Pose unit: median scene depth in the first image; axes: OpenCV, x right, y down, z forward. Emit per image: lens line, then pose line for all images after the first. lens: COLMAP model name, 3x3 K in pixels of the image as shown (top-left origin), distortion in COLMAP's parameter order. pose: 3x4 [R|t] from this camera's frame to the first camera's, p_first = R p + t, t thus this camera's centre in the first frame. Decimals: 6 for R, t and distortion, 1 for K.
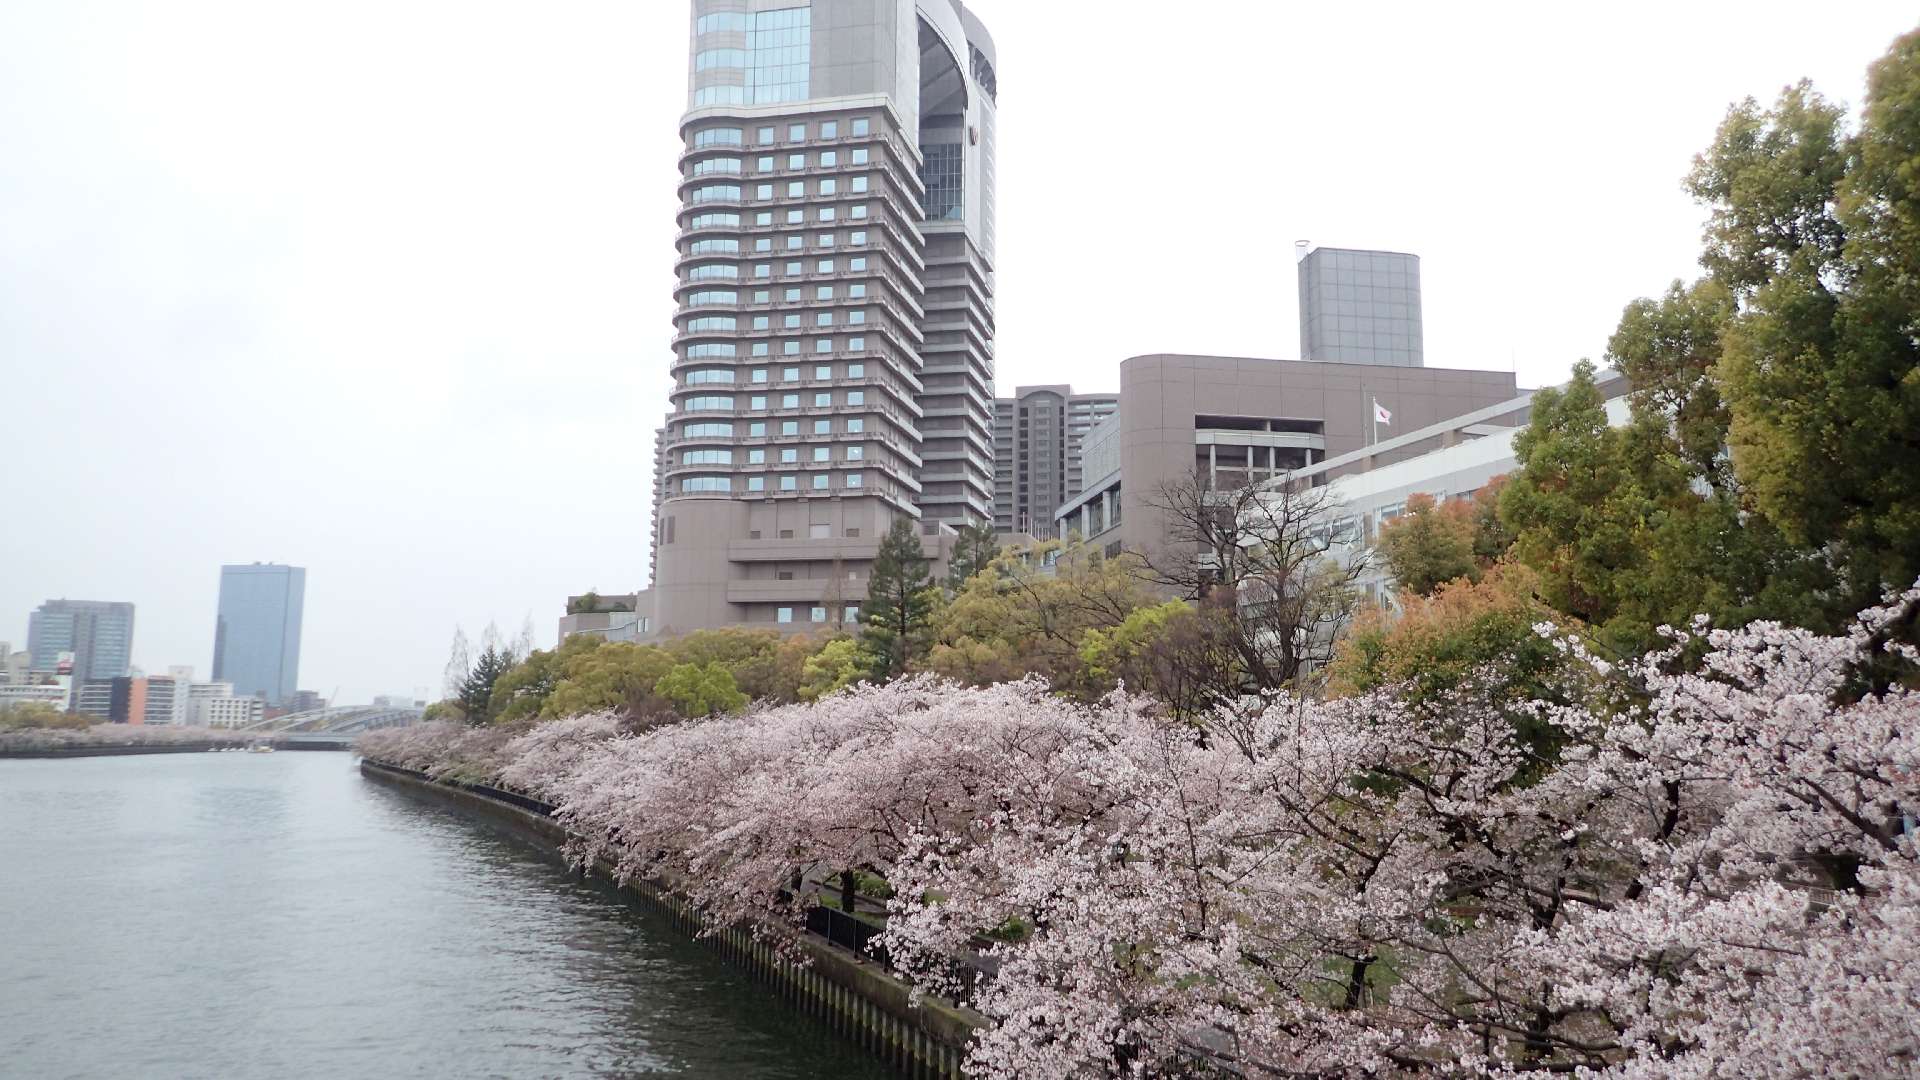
lens RADIAL K [[1438.1, 0, 959.2], [0, 1438.1, 510.2], [0, 0, 1]] dist [0.007743, -0.000262]
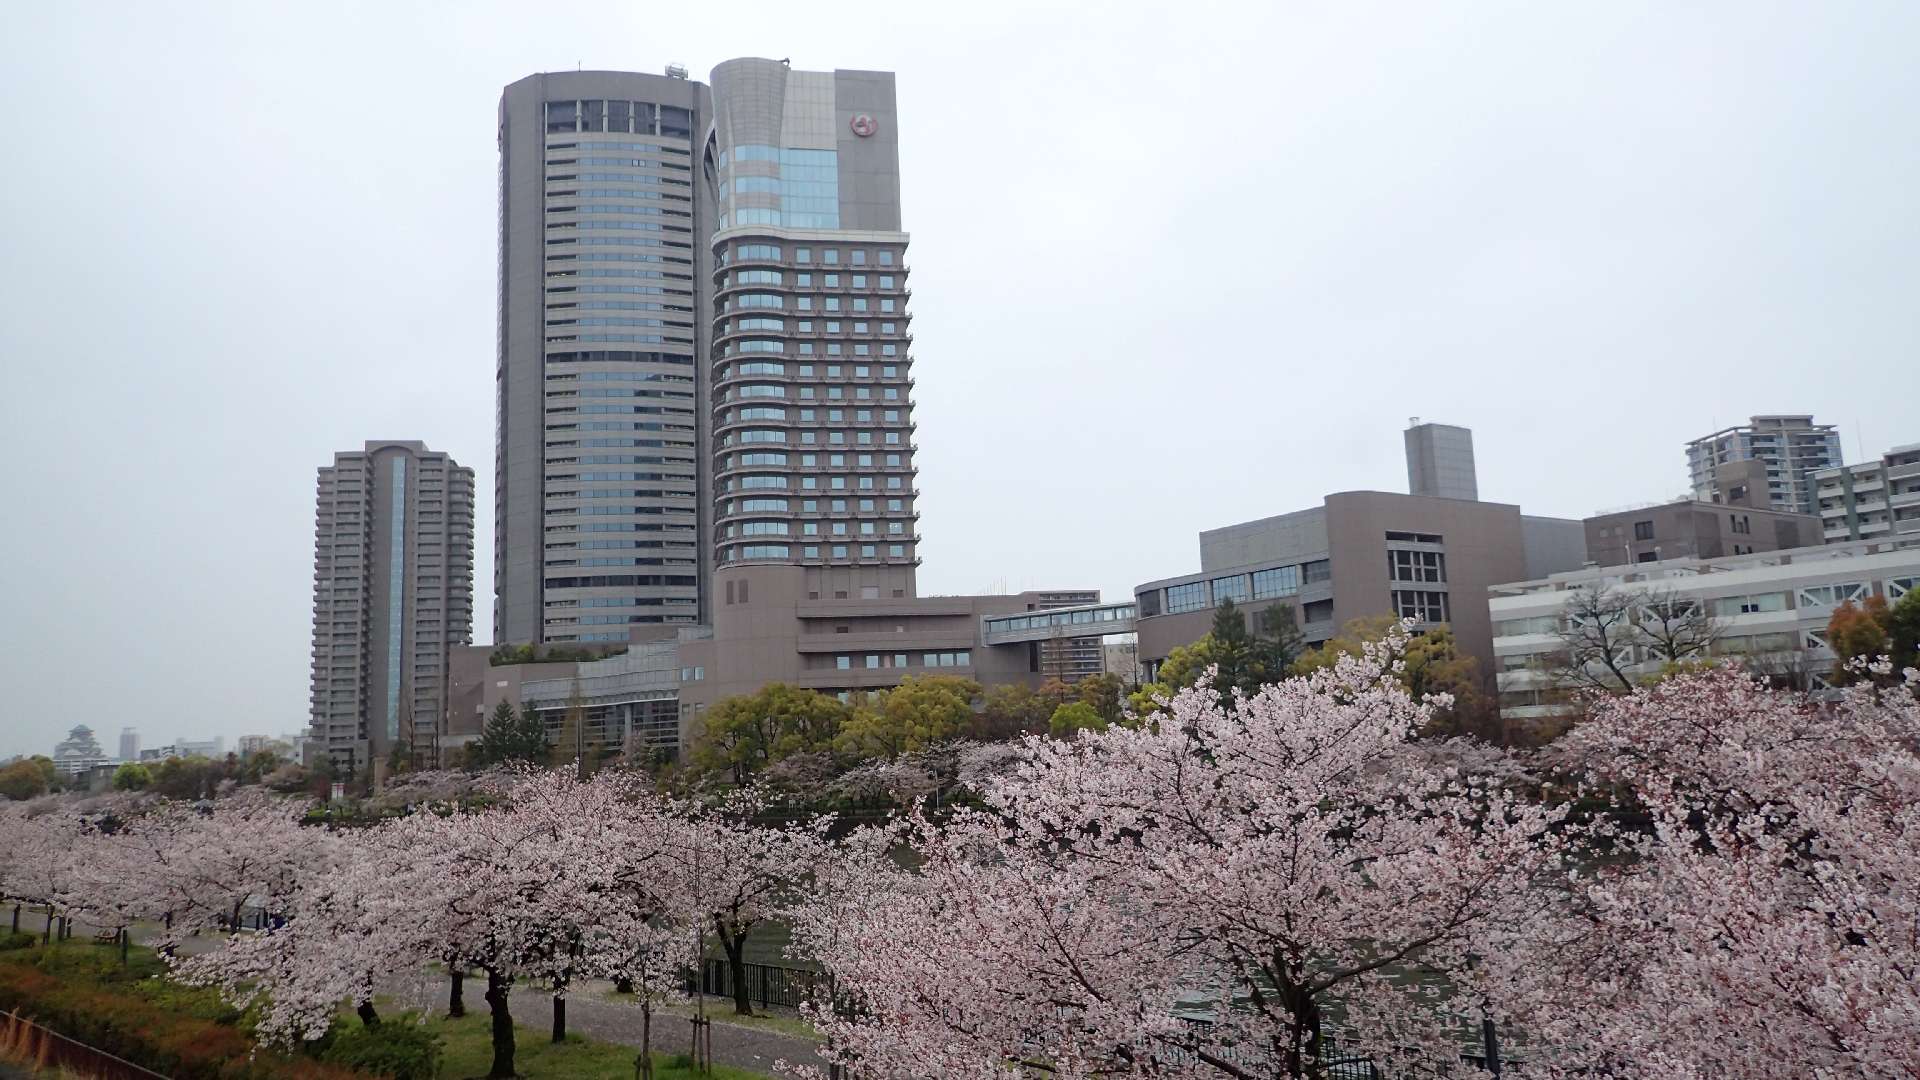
lens RADIAL K [[1438.1, 0, 959.2], [0, 1438.1, 510.2], [0, 0, 1]] dist [0.007743, -0.000262]
pose [[0.906821, 0.021419, 0.420972, -0.524087], [-0.013127, 0.999659, -0.022586, -0.027401], [-0.421312, 0.014955, 0.906792, -0.124083]]
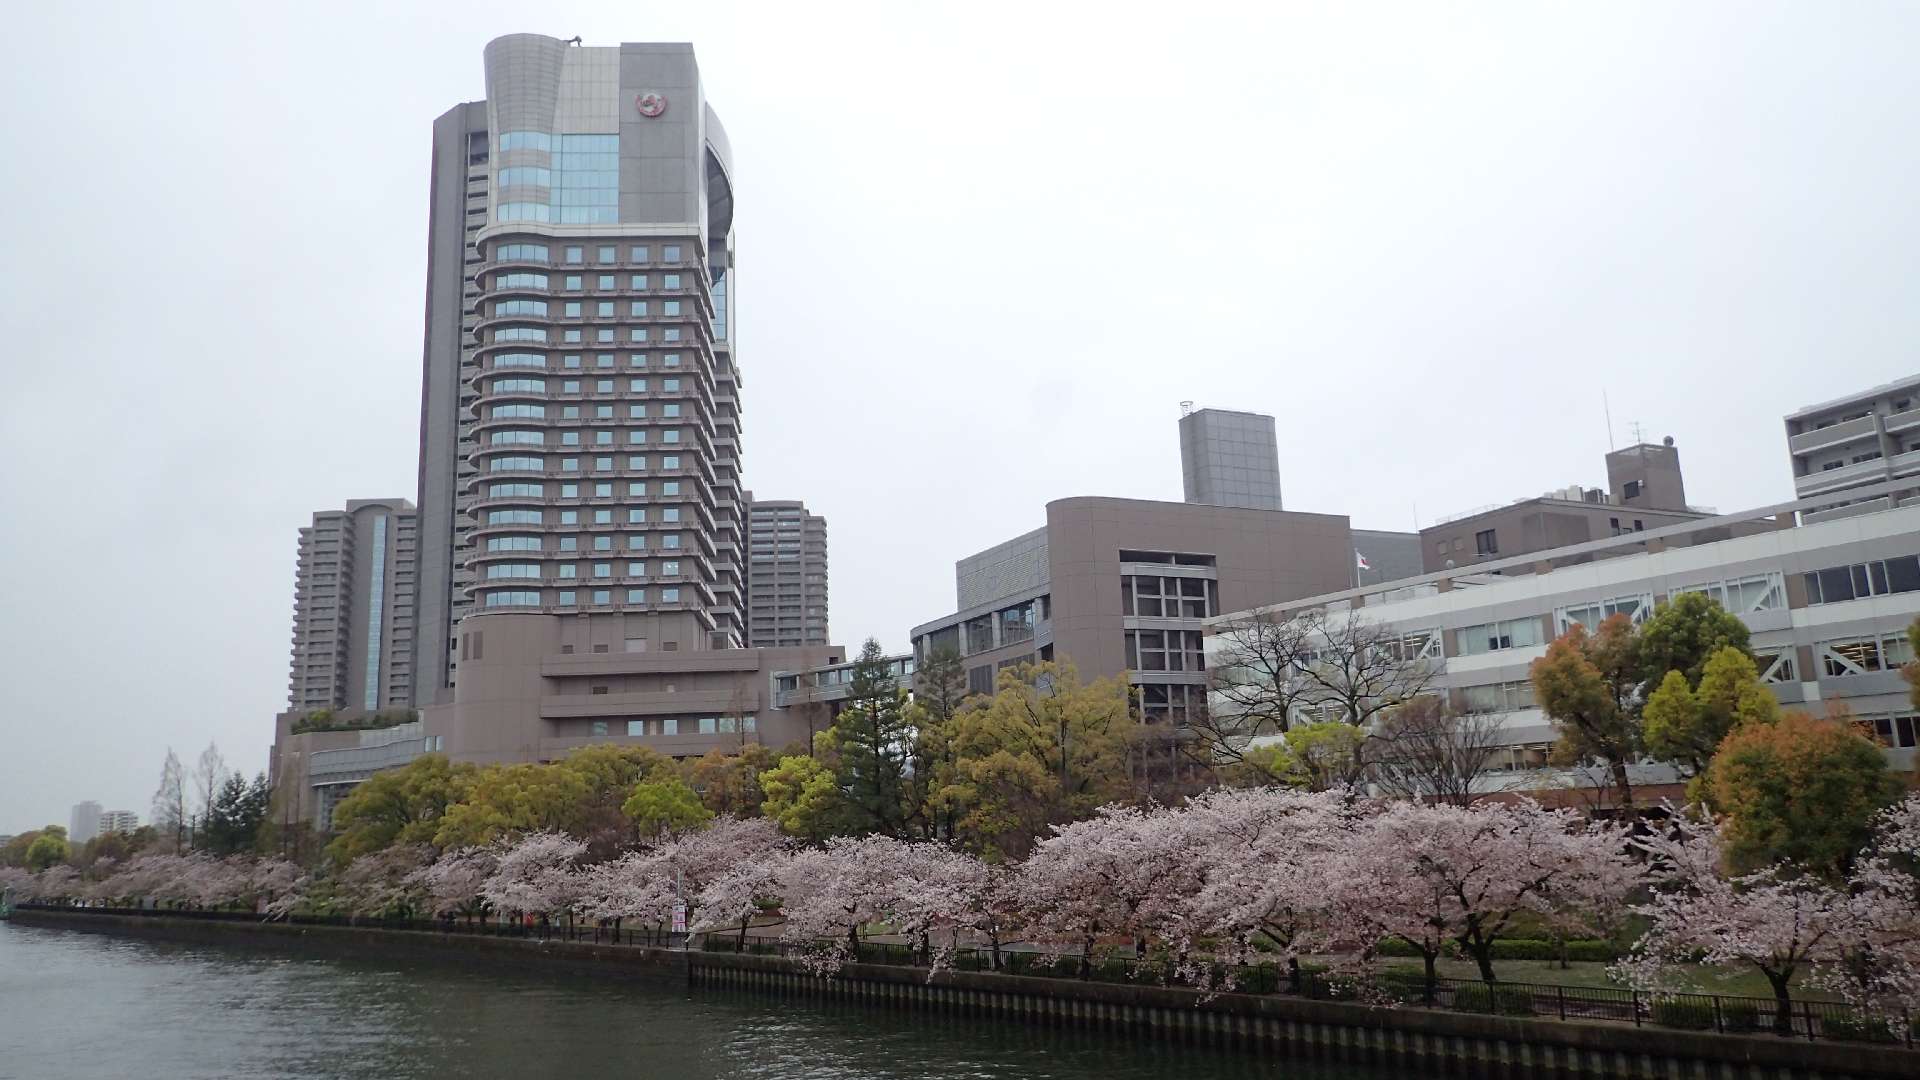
lens RADIAL K [[1438.1, 0, 959.2], [0, 1438.1, 510.2], [0, 0, 1]] dist [0.007743, -0.000262]
pose [[0.956146, 0.018081, 0.292331, -0.172506], [0.001579, 0.997760, -0.066877, -0.011925], [-0.292885, 0.064406, 0.953976, -0.040437]]
